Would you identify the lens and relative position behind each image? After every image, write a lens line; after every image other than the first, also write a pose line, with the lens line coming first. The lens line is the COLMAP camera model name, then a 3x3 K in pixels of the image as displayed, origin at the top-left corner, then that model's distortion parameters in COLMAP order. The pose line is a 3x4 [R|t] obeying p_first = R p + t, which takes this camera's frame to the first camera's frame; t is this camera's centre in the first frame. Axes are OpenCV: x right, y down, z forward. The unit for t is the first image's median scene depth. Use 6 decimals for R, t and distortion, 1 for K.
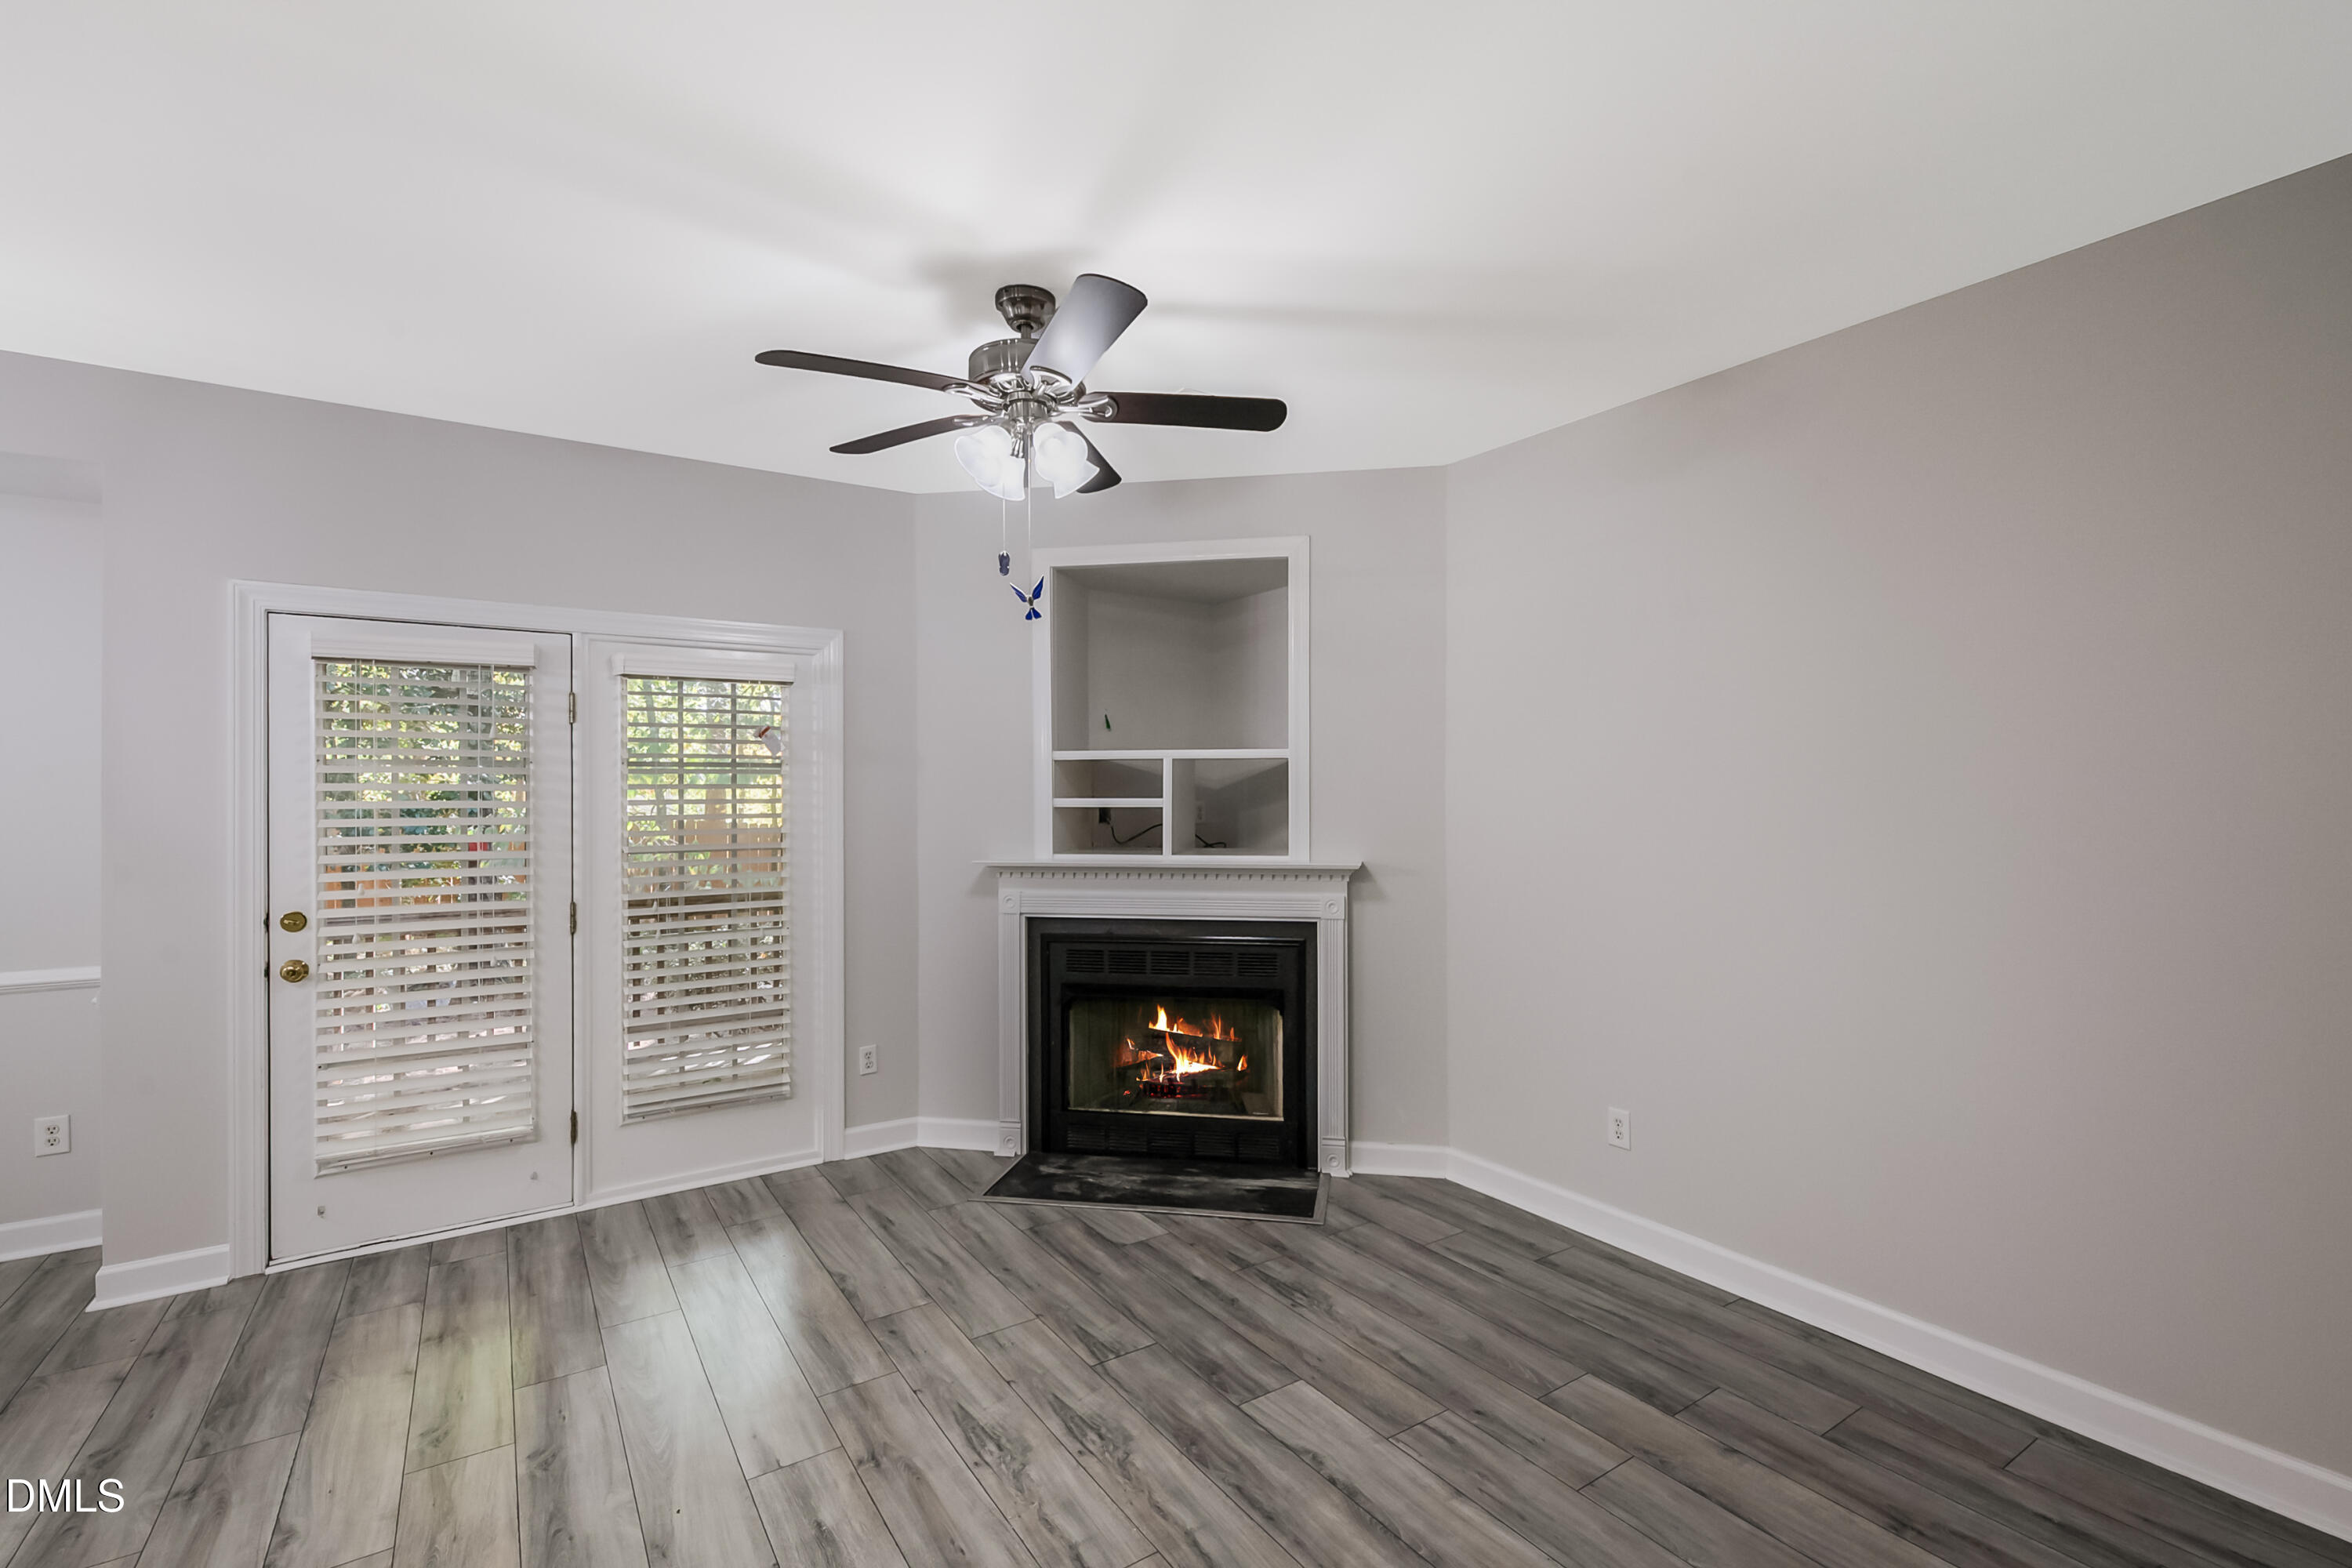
lens RADIAL K [[1037.0, 0, 1188.3], [0, 1037.0, 790.0], [0, 0, 1]] dist [0.011103, -0.004463]
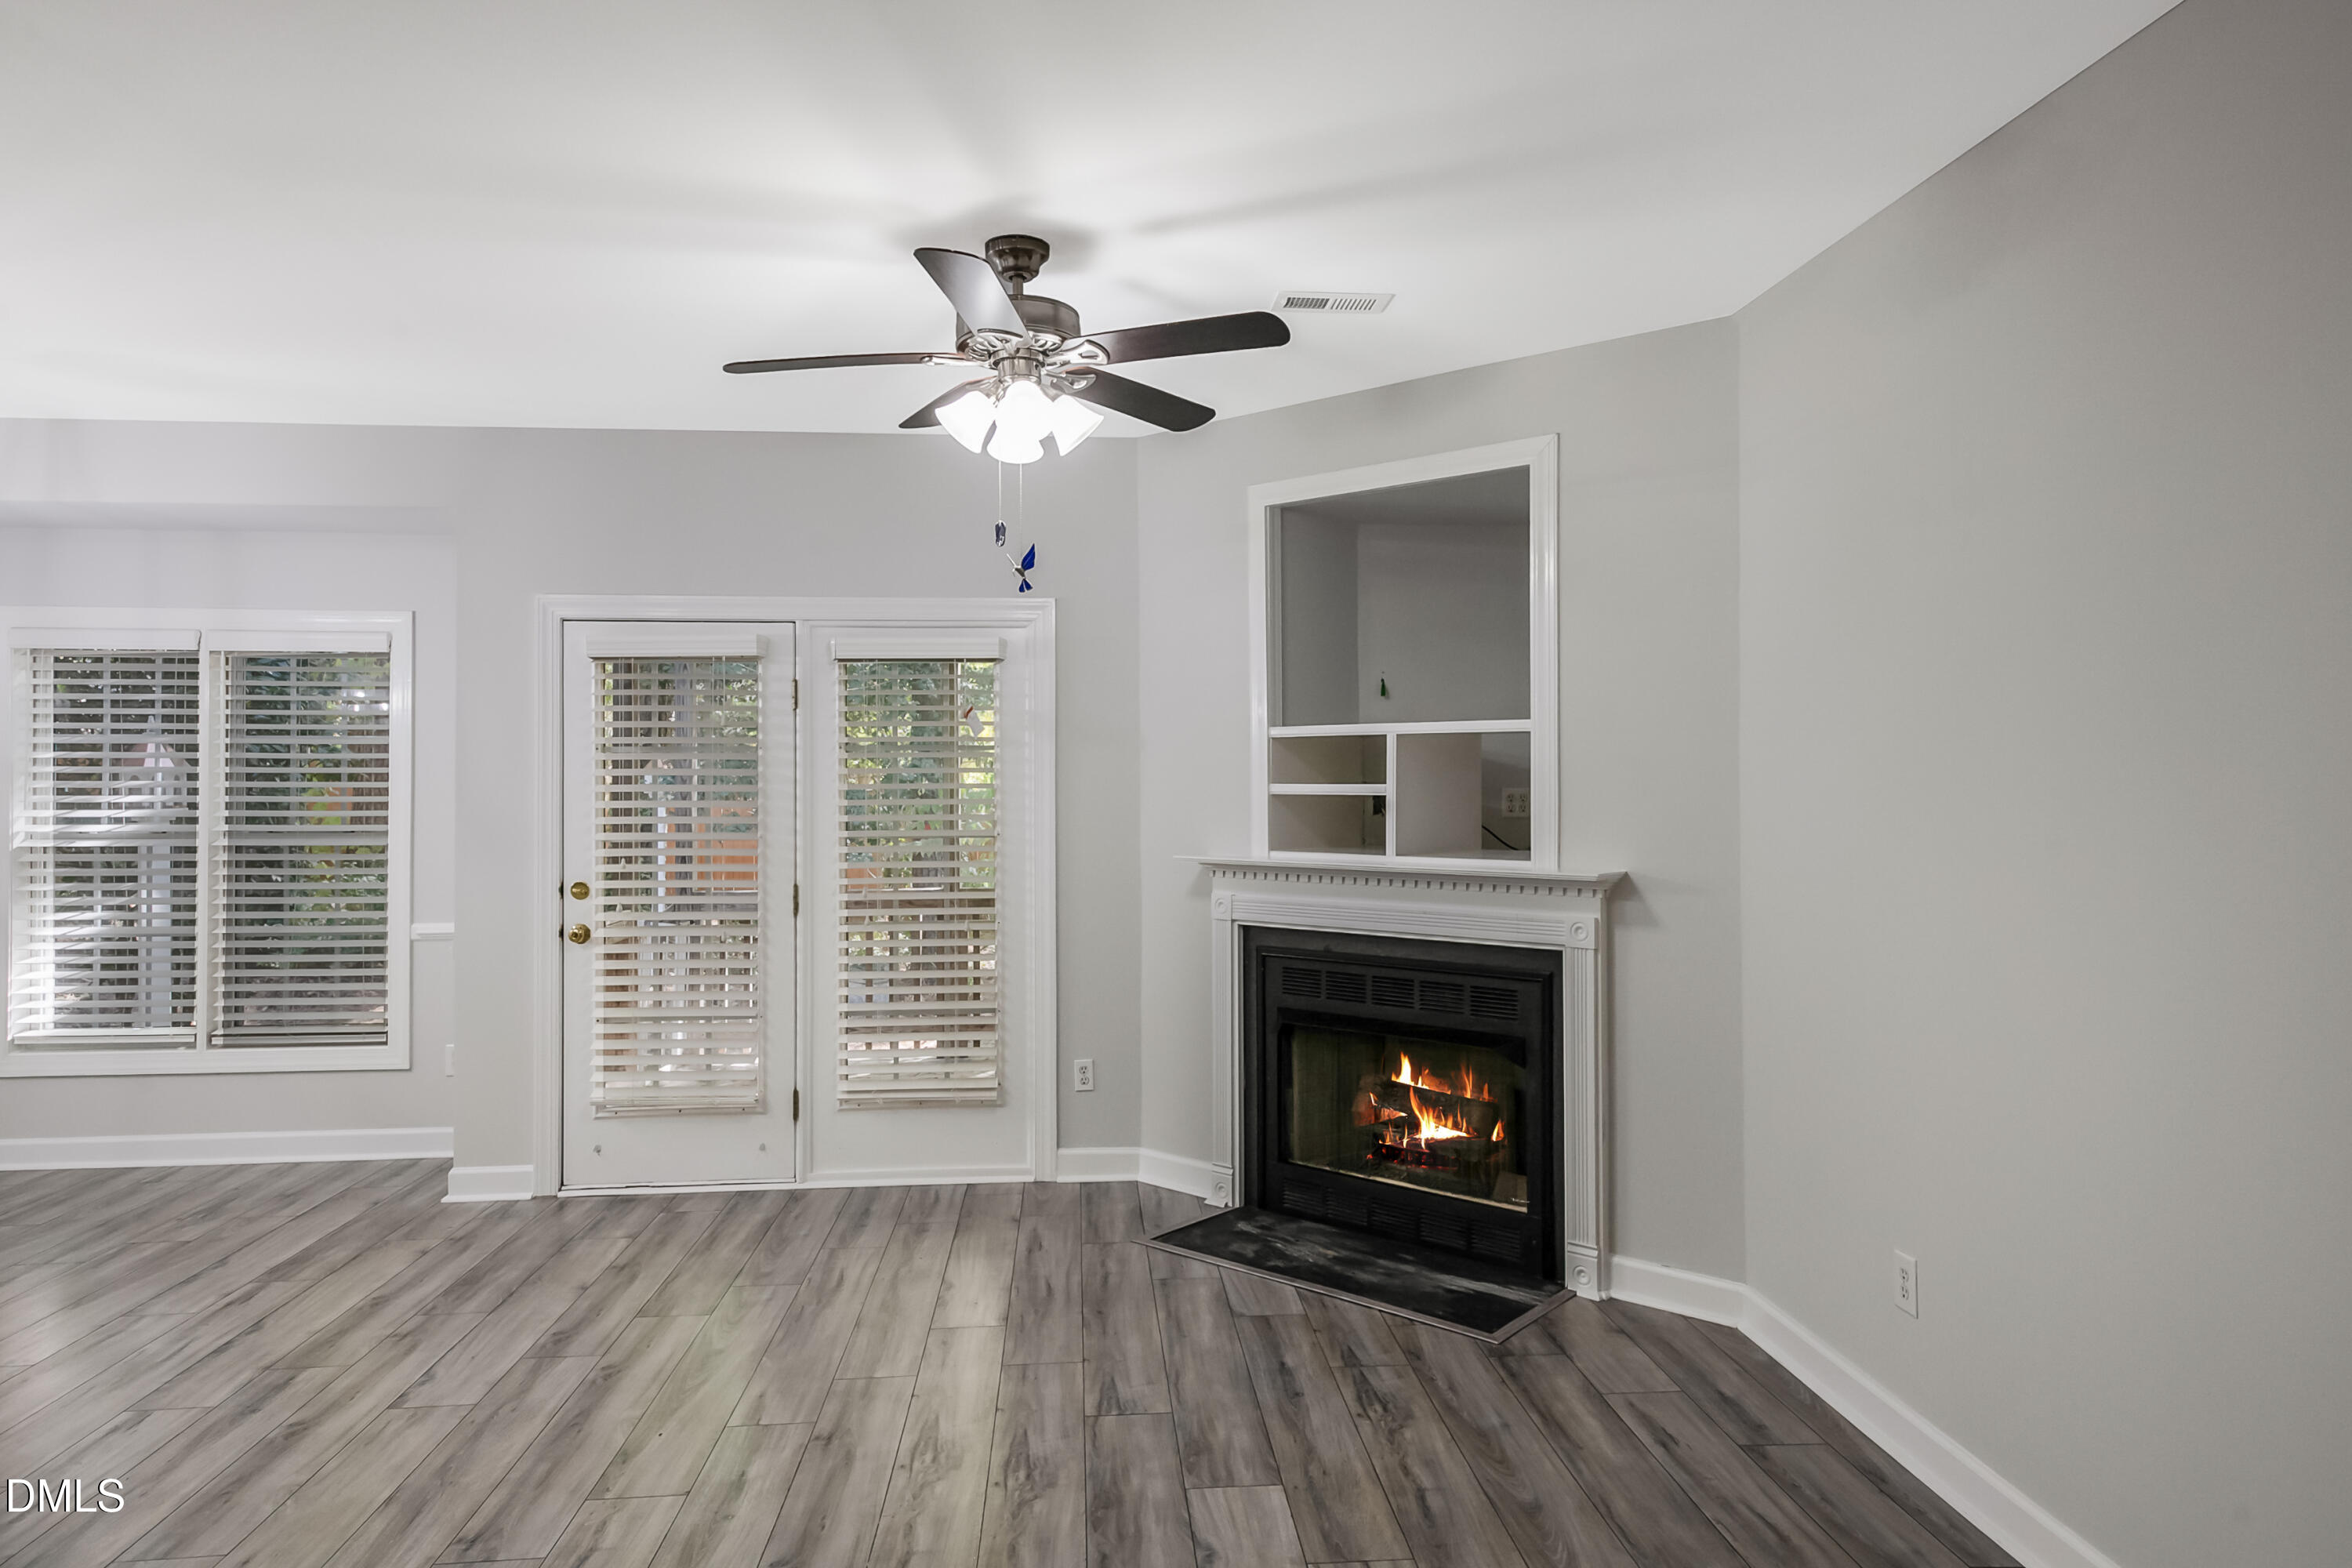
lens RADIAL K [[1405.6, 0, 1183.8], [0, 1405.6, 764.0], [0, 0, 1]] dist [0.027121, -0.000723]
pose [[0.871007, -0.003967, -0.491255, 0.399151], [0.001860, 0.999987, -0.004778, -0.002855], [0.491267, 0.003248, 0.871003, -0.017255]]
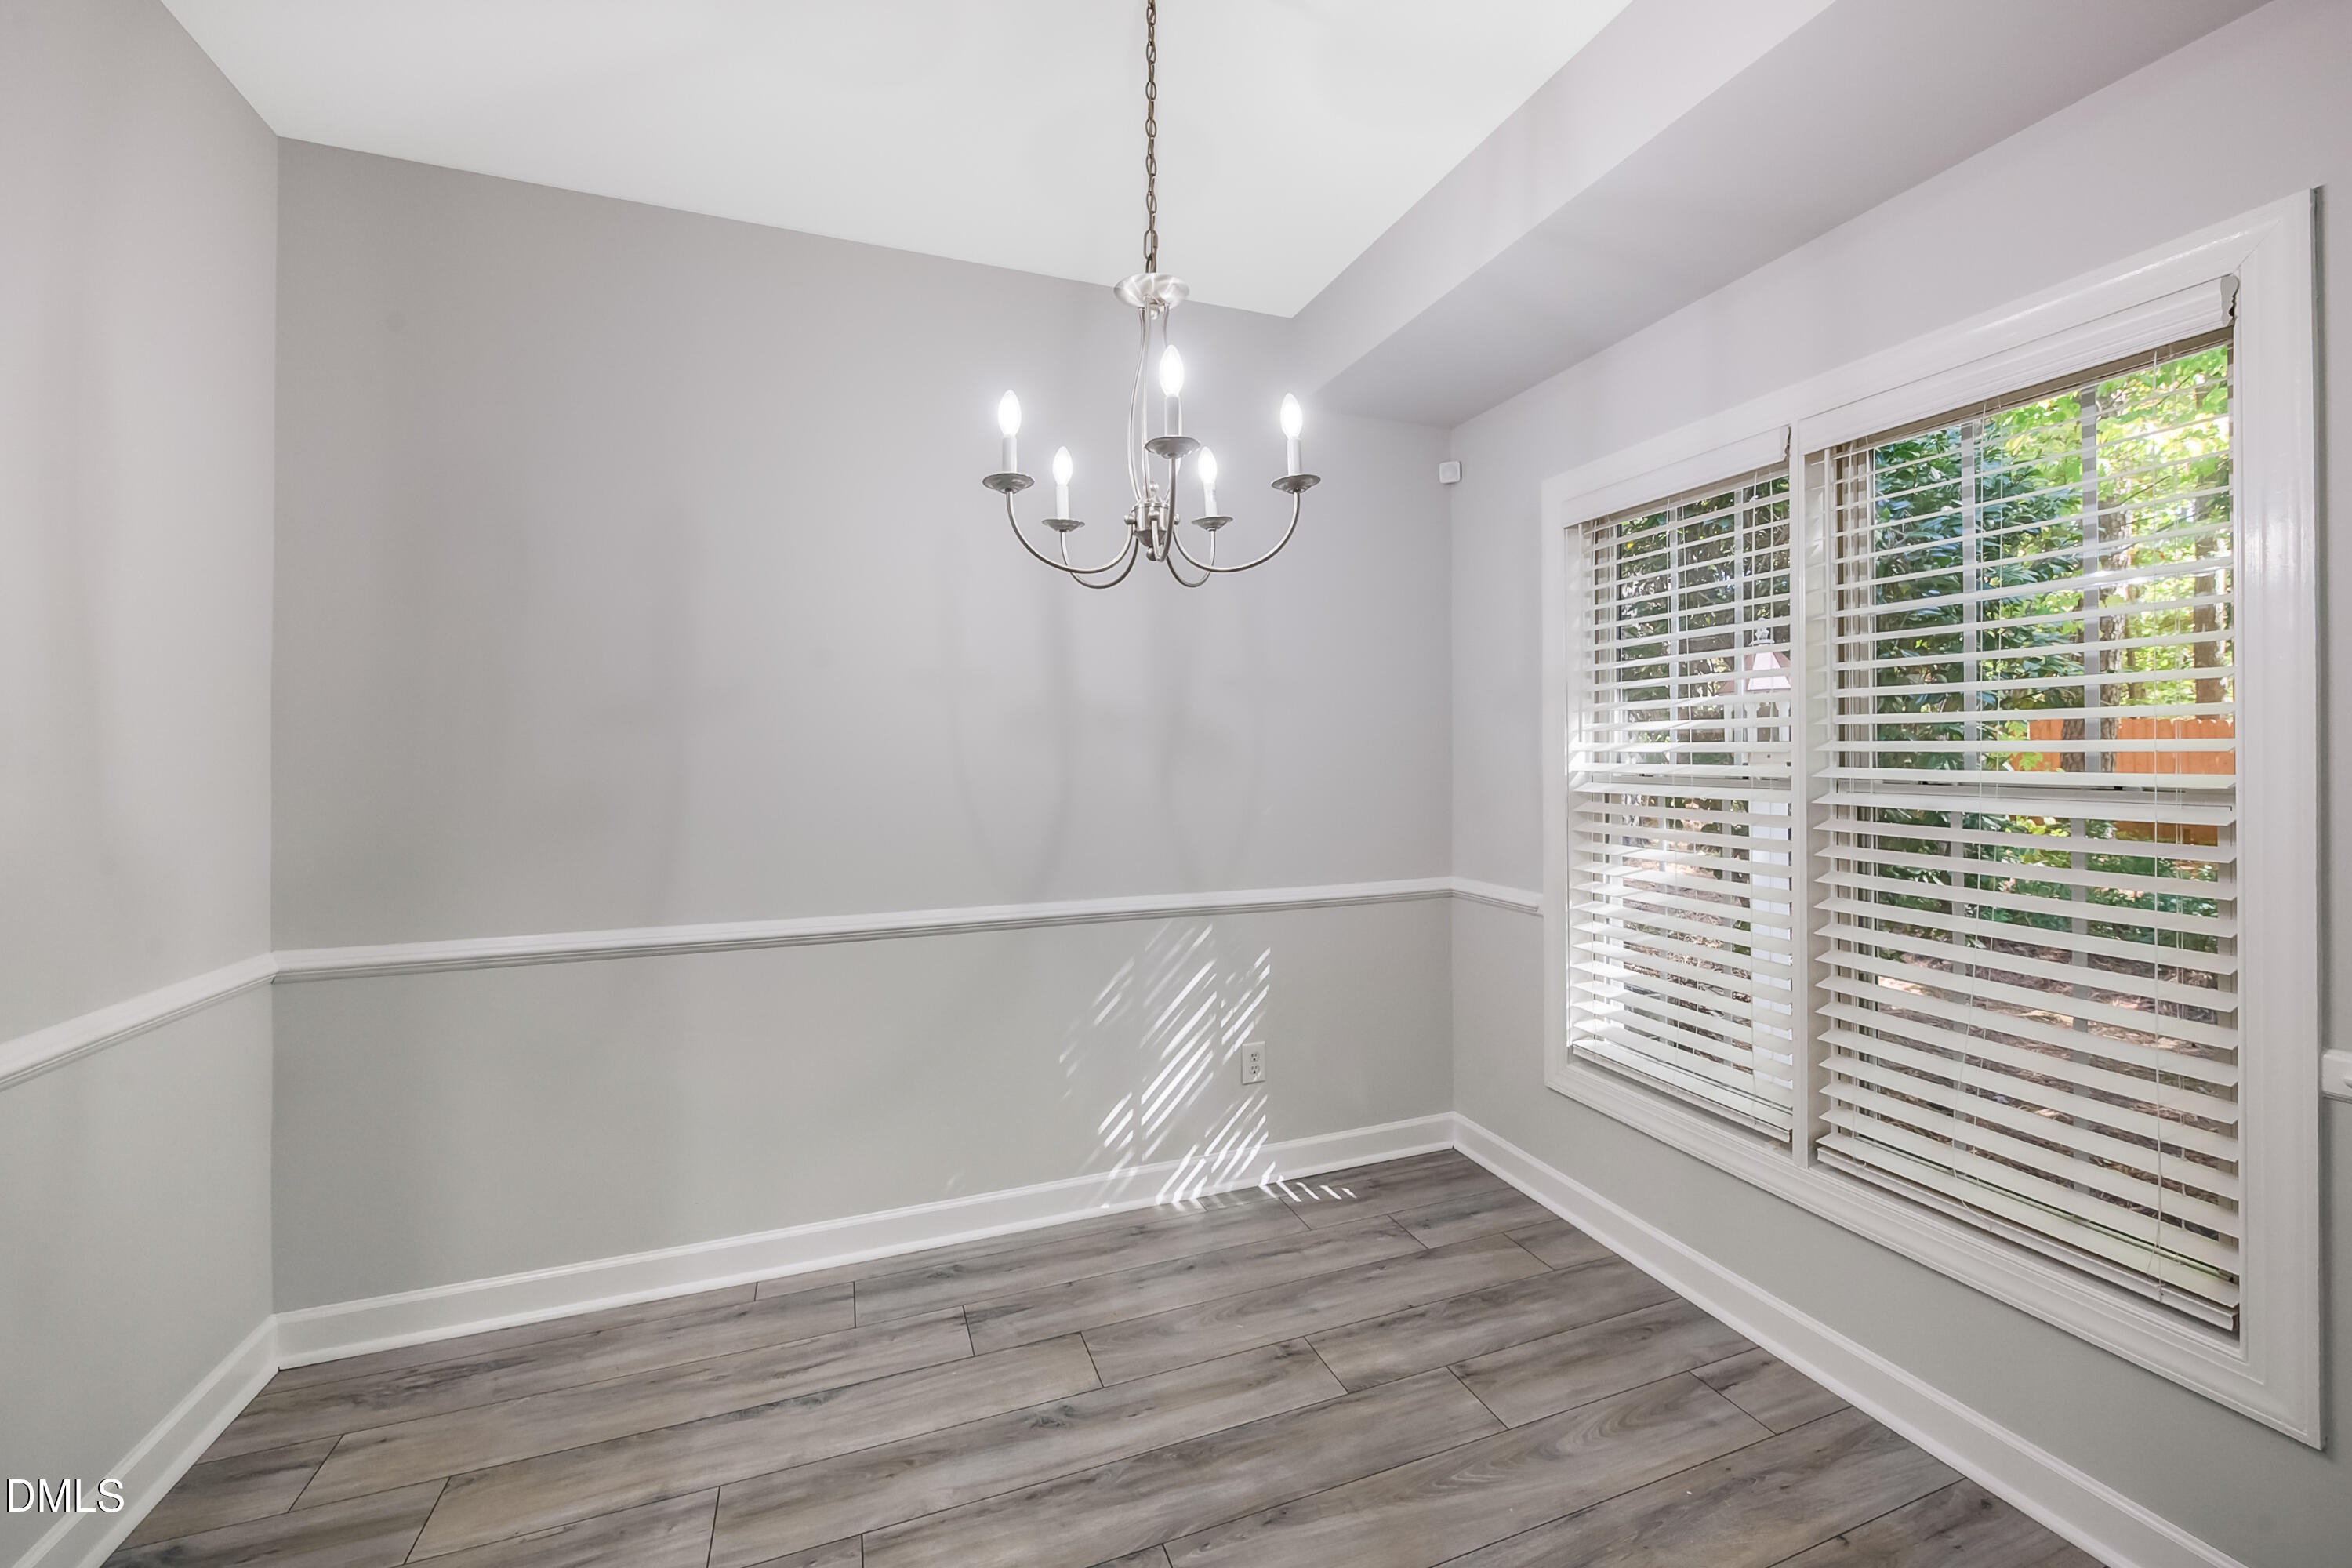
lens RADIAL K [[909.8, 0, 1190.8], [0, 909.8, 748.3], [0, 0, 1]] dist [-0.004069, -0.000432]
pose [[-0.225671, -0.005802, -0.974186, -0.572177], [0.004759, 0.999964, -0.007059, 0.041430], [0.974192, -0.006229, -0.225636, 0.520366]]
